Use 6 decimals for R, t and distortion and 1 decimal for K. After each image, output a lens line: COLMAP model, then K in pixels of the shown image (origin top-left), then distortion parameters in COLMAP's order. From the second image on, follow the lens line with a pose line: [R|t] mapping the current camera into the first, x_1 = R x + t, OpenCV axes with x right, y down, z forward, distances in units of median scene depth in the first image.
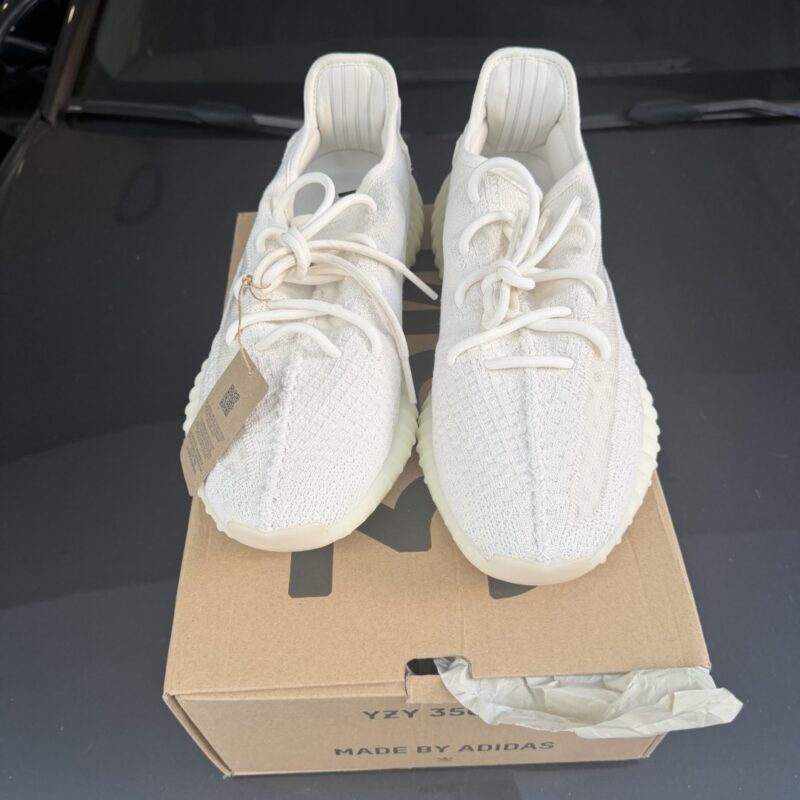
lens RADIAL K [[817.6, 0, 392.5], [0, 817.6, 406.4], [0, 0, 1]] dist [-0.061834, 0.000000]
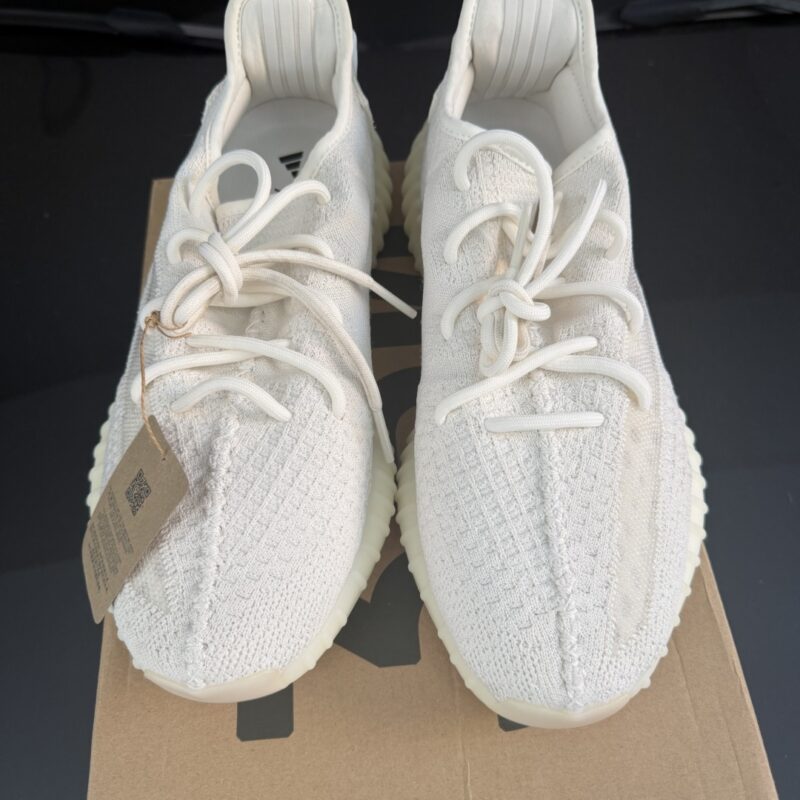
lens RADIAL K [[817.6, 0, 407.9], [0, 817.6, 400.5], [0, 0, 1]] dist [-0.061834, 0.000000]
pose [[0.997470, -0.039726, 0.058953, -0.000095], [0.032184, 0.991787, 0.123784, -0.164636], [-0.063386, -0.121573, 0.990557, 0.269566]]
